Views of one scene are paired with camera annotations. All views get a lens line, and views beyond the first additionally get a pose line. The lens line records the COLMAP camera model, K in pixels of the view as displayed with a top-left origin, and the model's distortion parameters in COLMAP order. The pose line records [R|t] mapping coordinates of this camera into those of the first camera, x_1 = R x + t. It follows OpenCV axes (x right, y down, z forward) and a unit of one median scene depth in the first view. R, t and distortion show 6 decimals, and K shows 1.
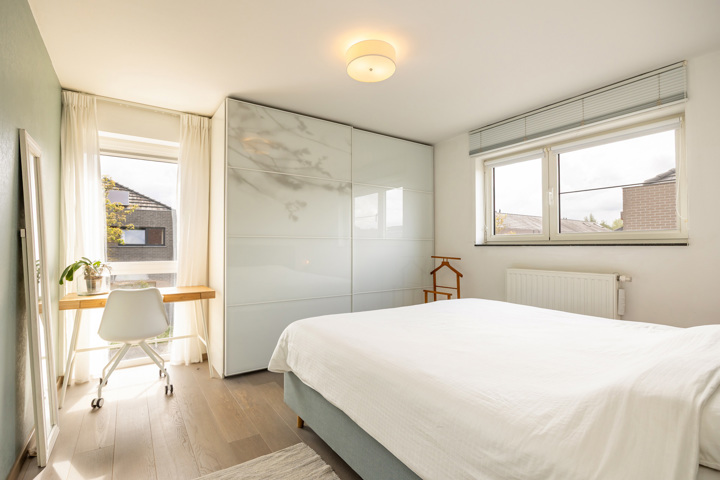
lens RADIAL K [[342.9, 0, 360.0], [0, 342.9, 240.0], [0, 0, 1]] dist [0.001205, 0.000259]
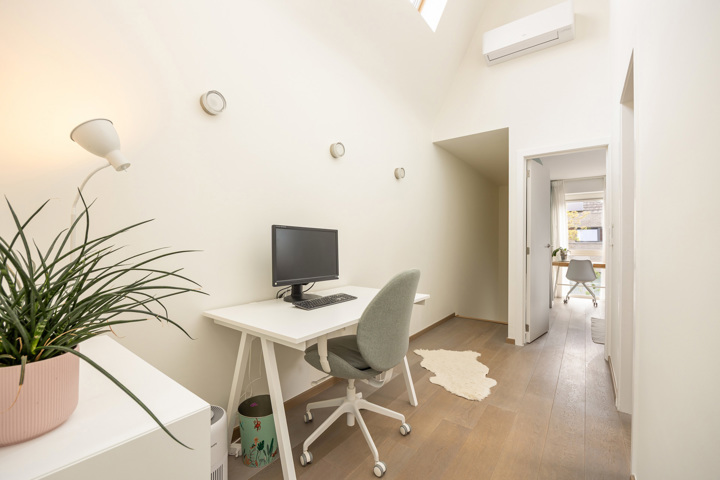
lens RADIAL K [[307.8, 0, 360.0], [0, 307.8, 240.0], [0, 0, 1]] dist [-0.000417, -0.000044]
pose [[0.337793, 0.001506, -0.941219, 0.800386], [0.010009, 0.999936, 0.005193, -0.026540], [0.941167, -0.011175, 0.337756, -1.109229]]
